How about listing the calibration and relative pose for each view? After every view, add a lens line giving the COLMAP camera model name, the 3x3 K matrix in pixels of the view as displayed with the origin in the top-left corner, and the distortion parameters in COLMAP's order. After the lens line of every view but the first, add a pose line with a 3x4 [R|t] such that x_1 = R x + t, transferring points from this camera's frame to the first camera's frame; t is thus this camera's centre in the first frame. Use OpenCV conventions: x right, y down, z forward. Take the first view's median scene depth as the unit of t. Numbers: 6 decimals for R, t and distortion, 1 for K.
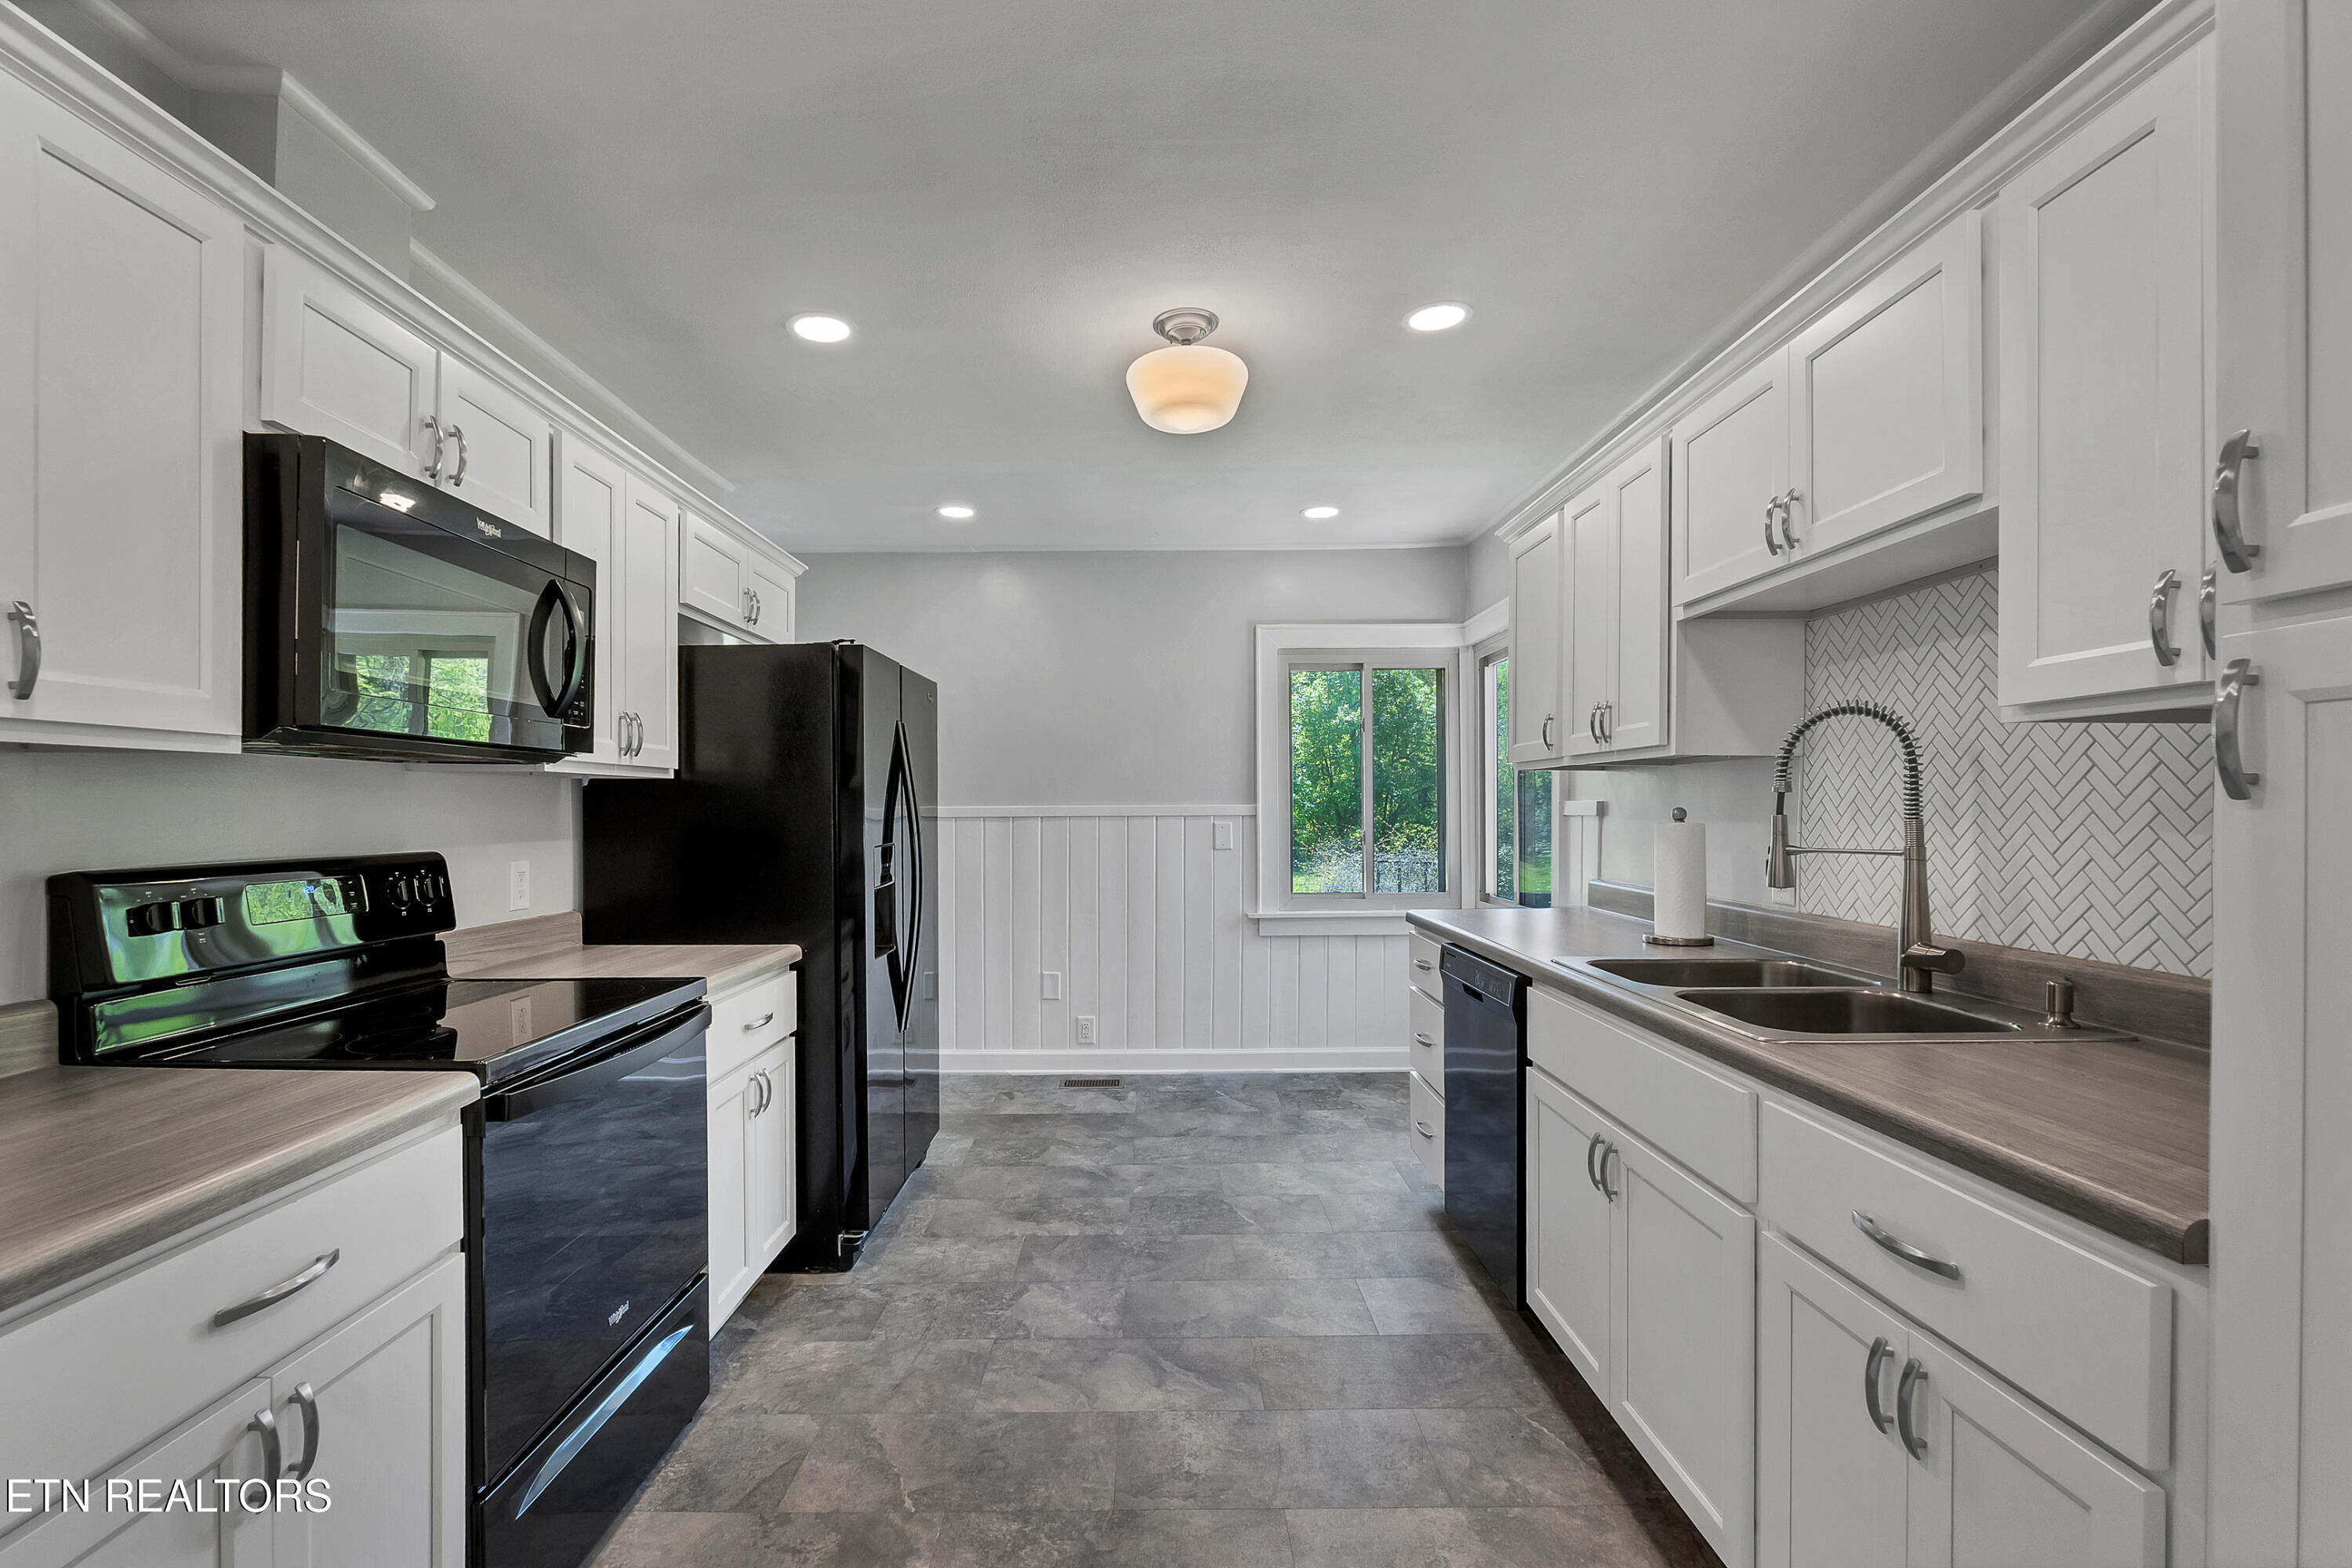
lens RADIAL K [[1061.9, 0, 1154.3], [0, 1061.9, 813.0], [0, 0, 1]] dist [-0.003119, -0.000111]
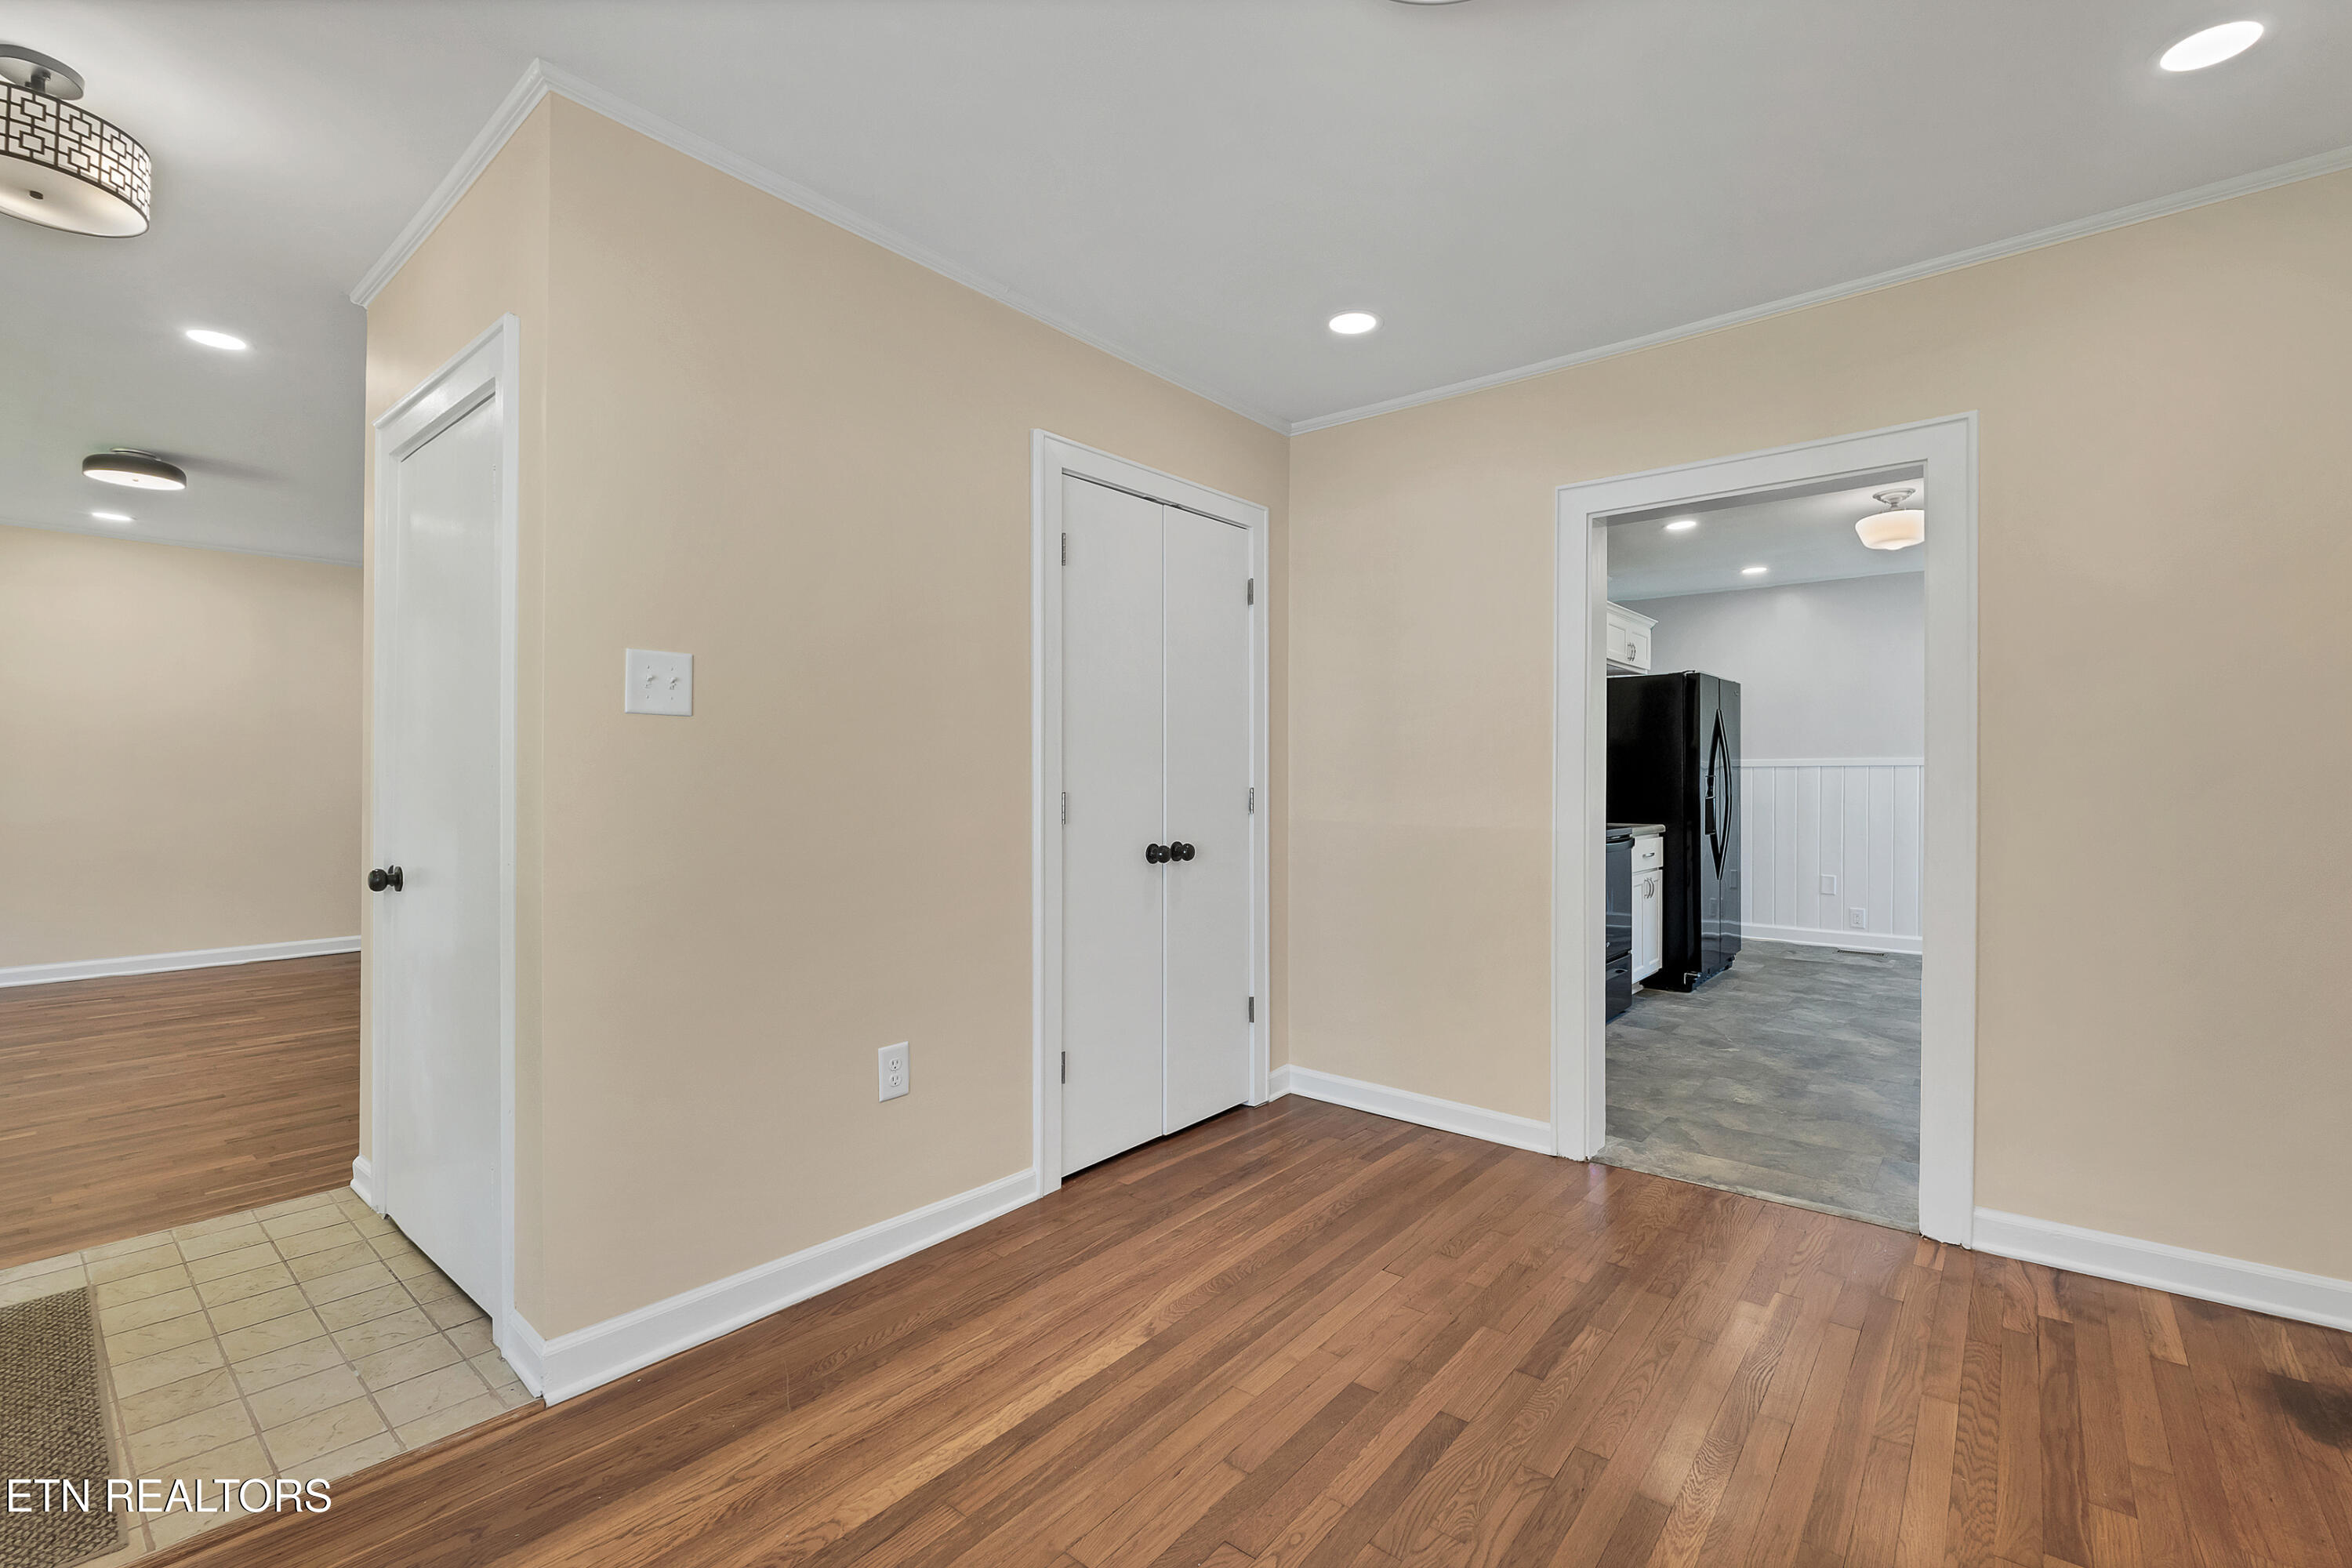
lens RADIAL K [[1021.4, 0, 1162.8], [0, 1021.4, 774.4], [0, 0, 1]] dist [-0.003526, -0.000842]
pose [[0.758885, 0.002801, -0.651219, 0.179644], [-0.006514, 0.999973, -0.003290, 0.037371], [0.651193, 0.006739, 0.758883, -0.964597]]
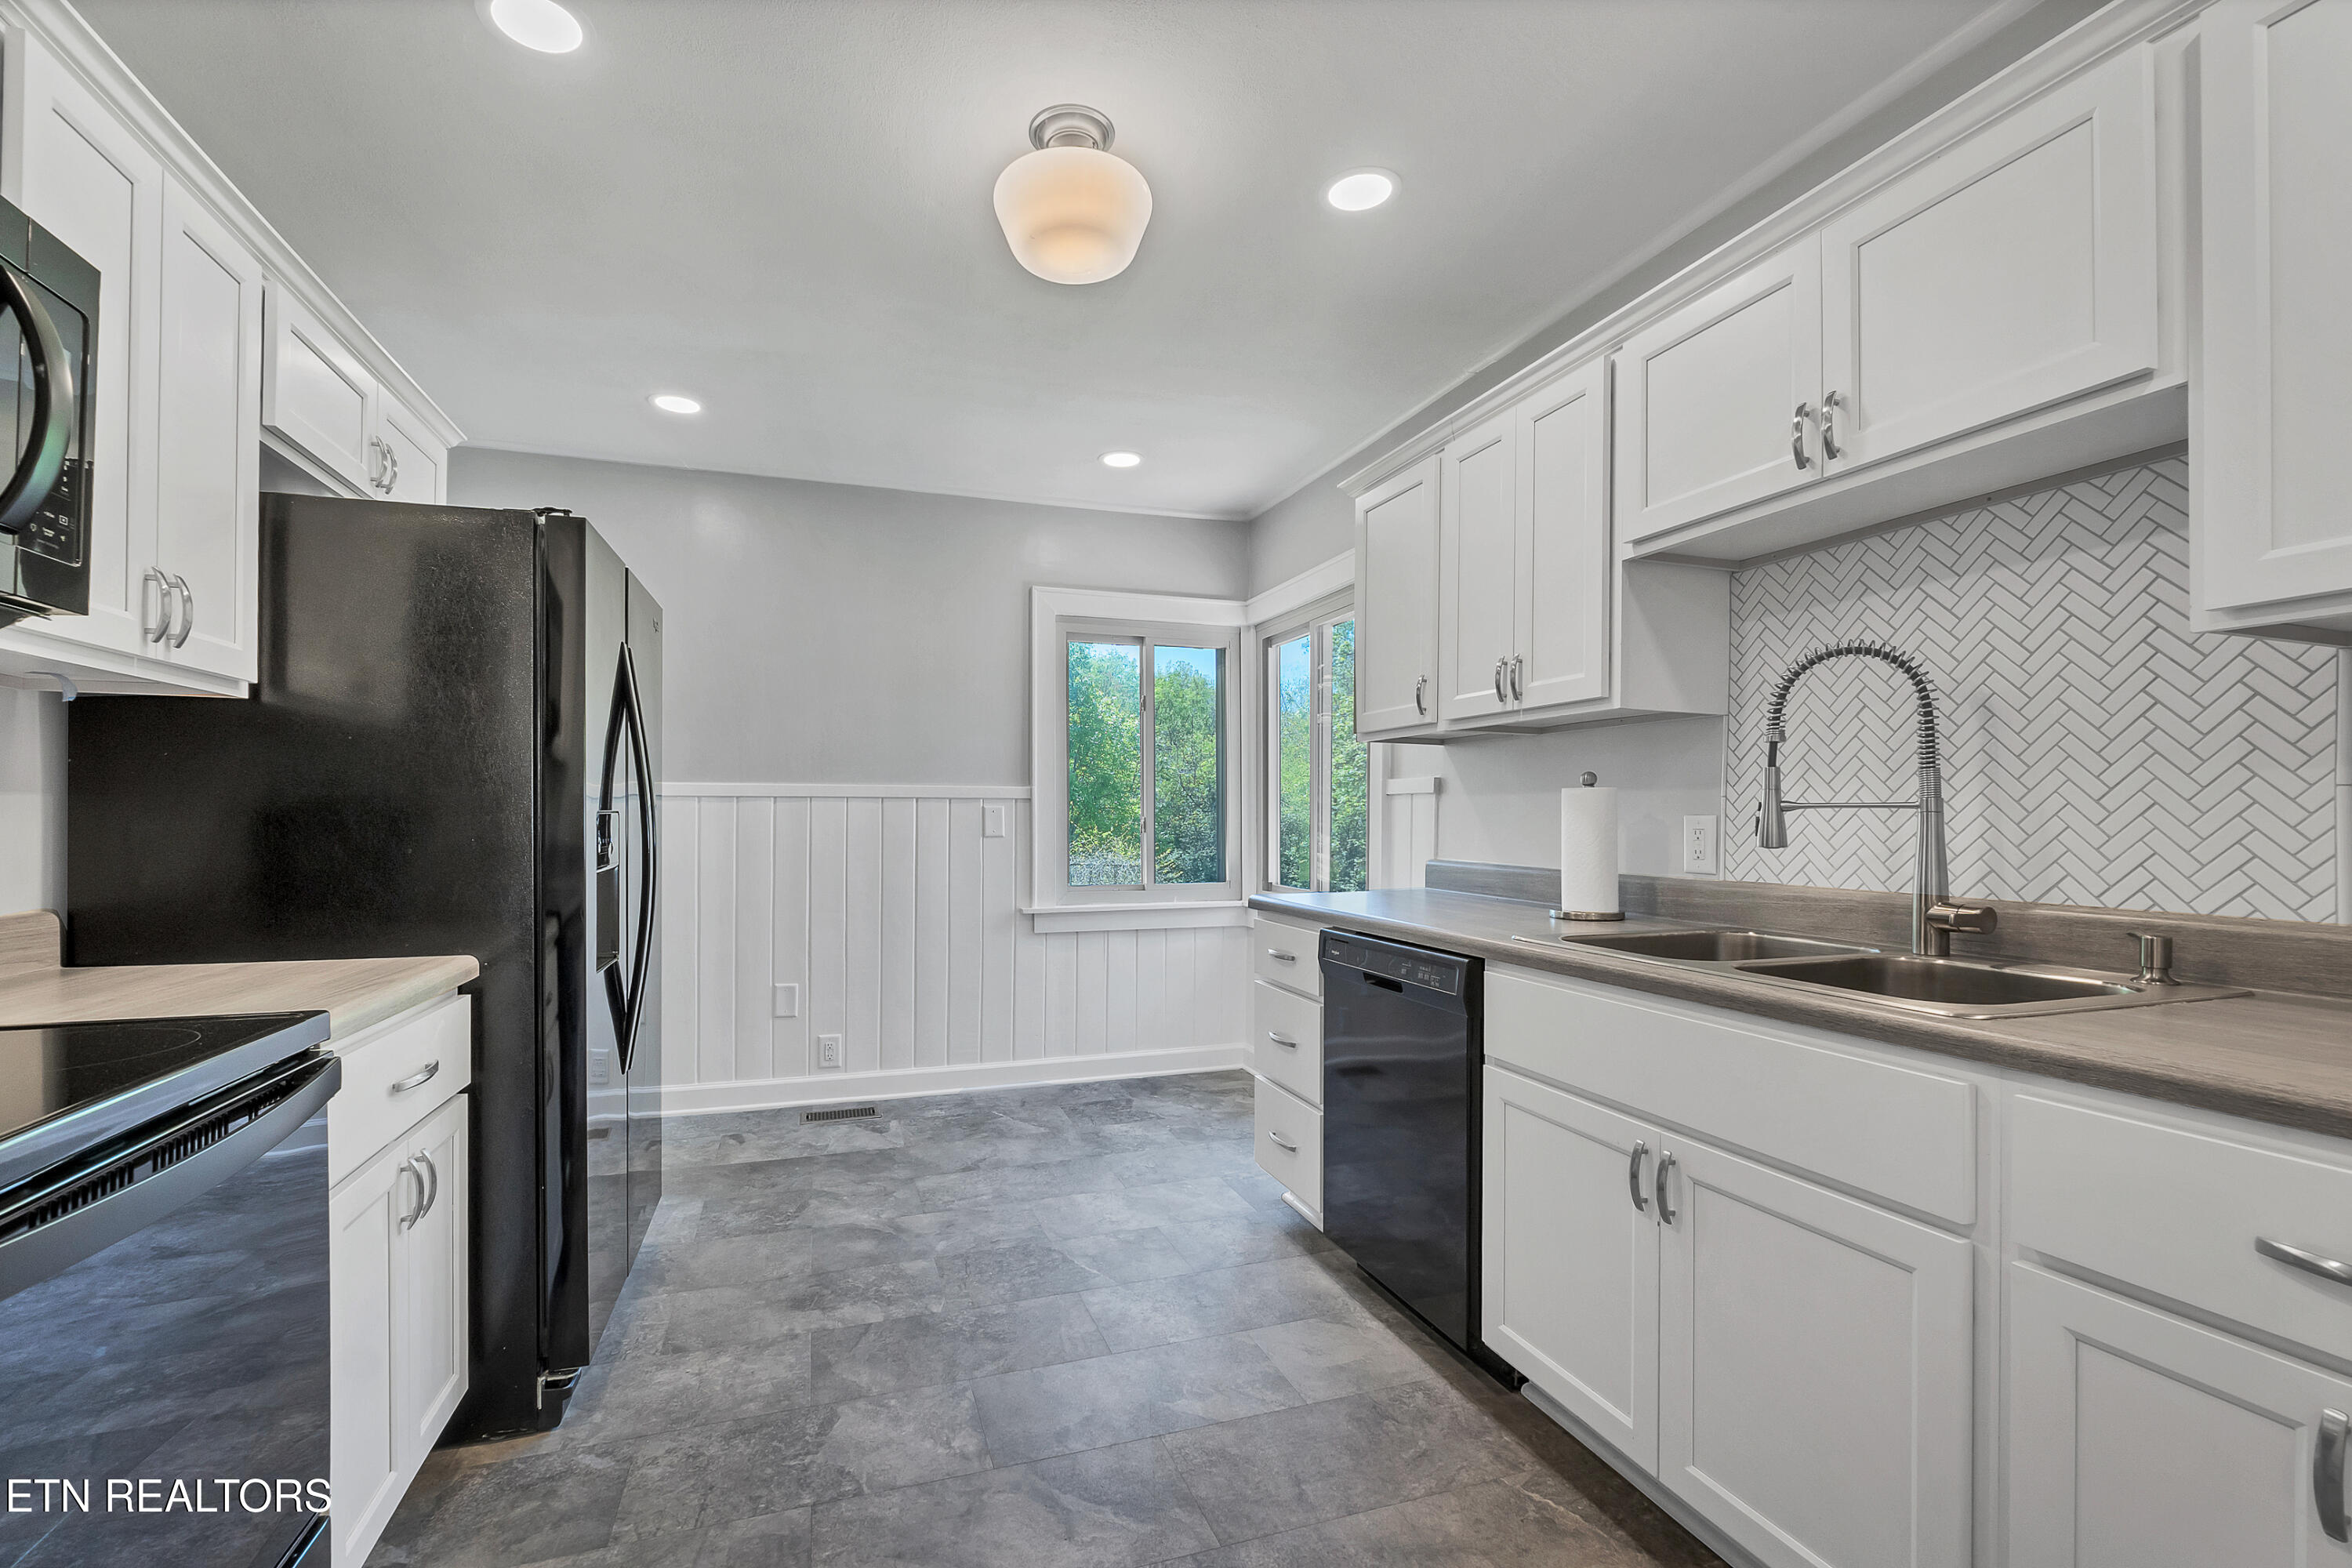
lens RADIAL K [[1029.0, 0, 1165.7], [0, 1029.0, 818.3], [0, 0, 1]] dist [-0.007971, -0.000051]
pose [[0.946575, 0.007142, 0.322404, -0.117234], [-0.006039, 0.999972, -0.004422, 0.033990], [-0.322427, 0.002239, 0.946592, 0.221206]]
